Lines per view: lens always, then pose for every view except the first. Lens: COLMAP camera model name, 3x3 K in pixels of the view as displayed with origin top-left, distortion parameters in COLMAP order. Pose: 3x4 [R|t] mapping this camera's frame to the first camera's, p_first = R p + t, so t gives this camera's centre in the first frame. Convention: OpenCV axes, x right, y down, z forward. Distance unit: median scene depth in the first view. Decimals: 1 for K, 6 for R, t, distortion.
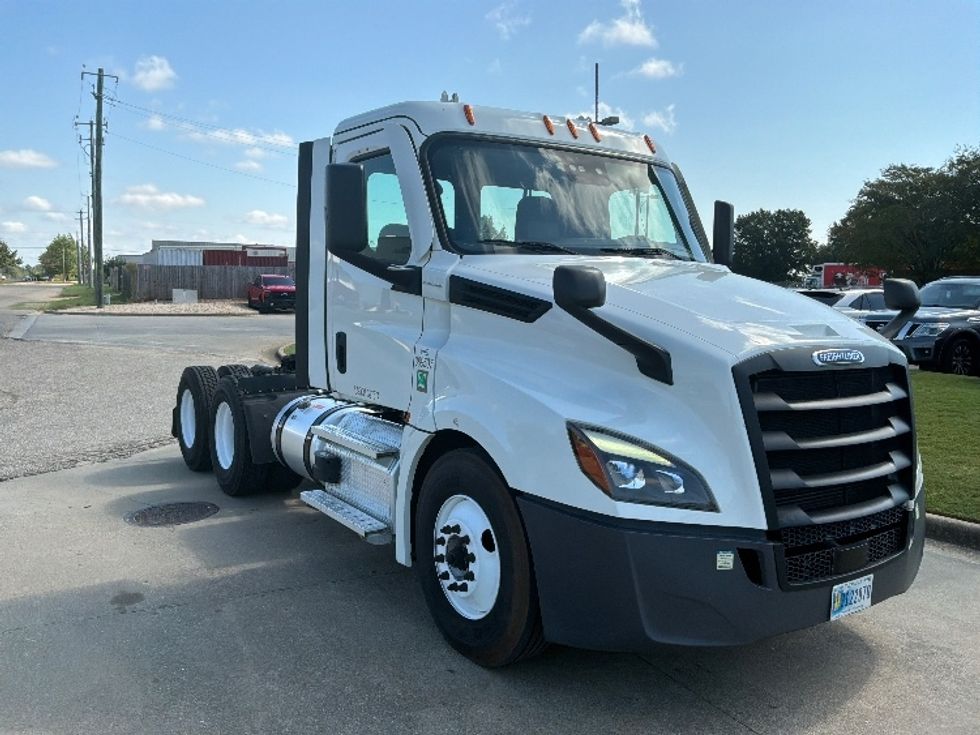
lens RADIAL K [[821.8, 0, 500.3], [0, 821.8, 368.6], [0, 0, 1]] dist [0.043349, -0.042636]
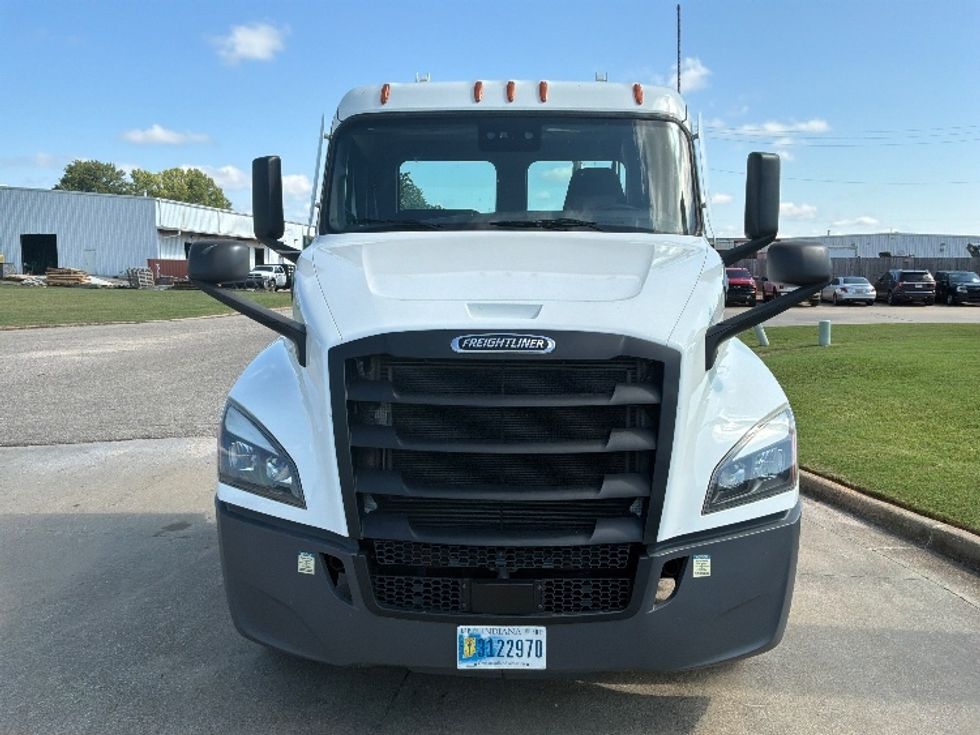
lens RADIAL K [[845.6, 0, 493.3], [0, 845.6, 373.7], [0, 0, 1]] dist [0.064214, -0.091802]
pose [[0.829019, 0.061260, -0.555854, 0.905898], [-0.057058, 0.998060, 0.024895, -0.007302], [0.556301, 0.011077, 0.830907, 0.331469]]
